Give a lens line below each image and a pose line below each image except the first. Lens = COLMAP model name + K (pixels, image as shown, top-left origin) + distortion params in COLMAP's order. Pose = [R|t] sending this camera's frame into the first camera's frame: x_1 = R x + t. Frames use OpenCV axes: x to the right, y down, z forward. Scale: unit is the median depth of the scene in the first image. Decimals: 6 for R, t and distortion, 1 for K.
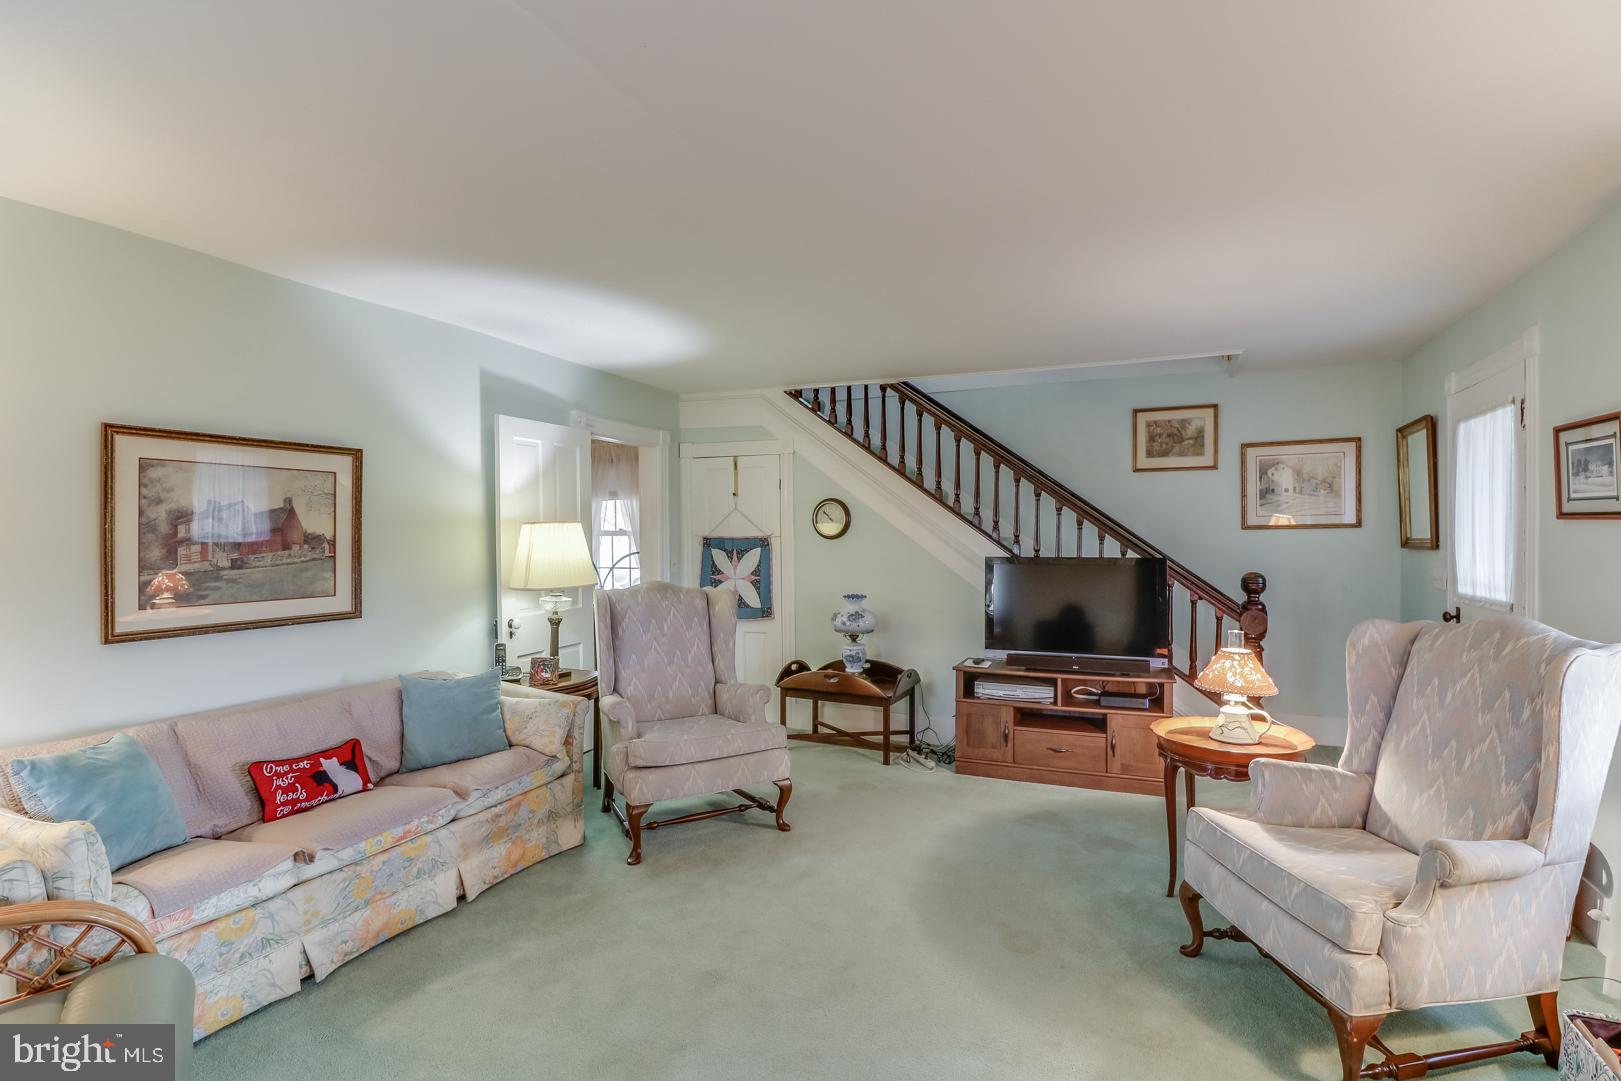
lens RADIAL K [[755.7, 0, 833.8], [0, 755.7, 548.5], [0, 0, 1]] dist [0.014202, -0.013513]
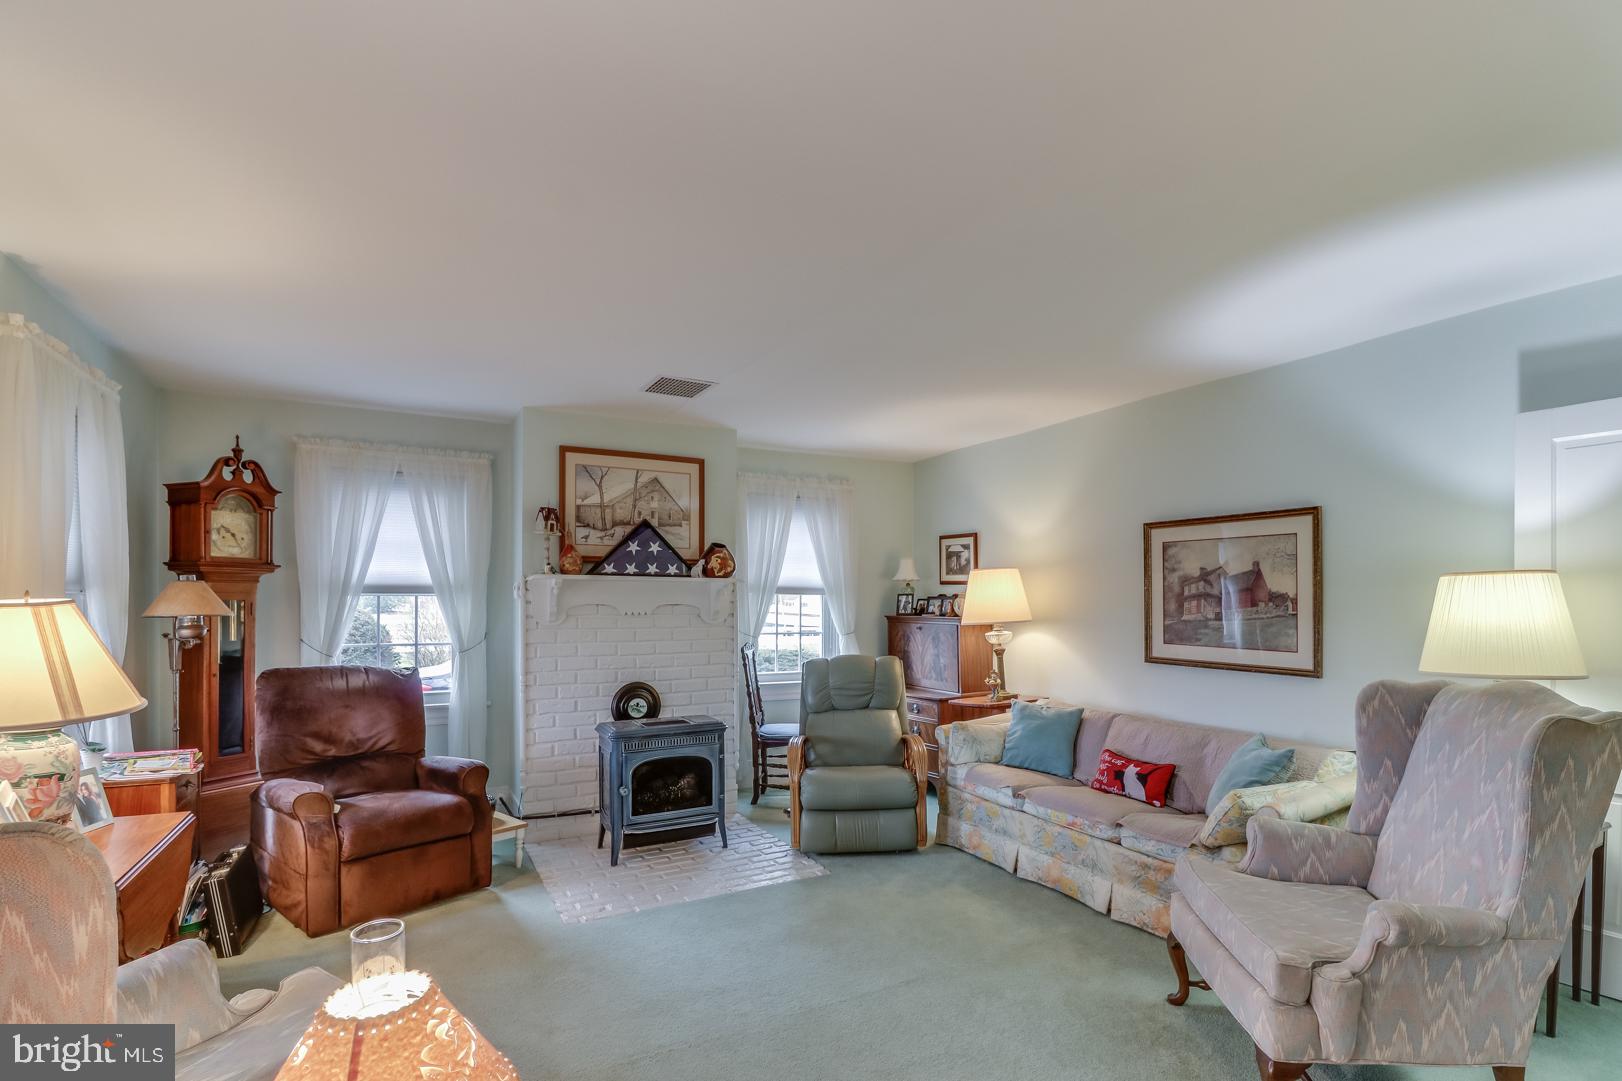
lens RADIAL K [[763.7, 0, 805.0], [0, 763.7, 590.7], [0, 0, 1]] dist [0.001615, 0.000134]
pose [[-0.619702, -0.004773, -0.784822, 0.667365], [-0.016598, 0.999838, 0.007025, -0.020808], [0.784661, 0.017380, -0.619681, 1.287167]]
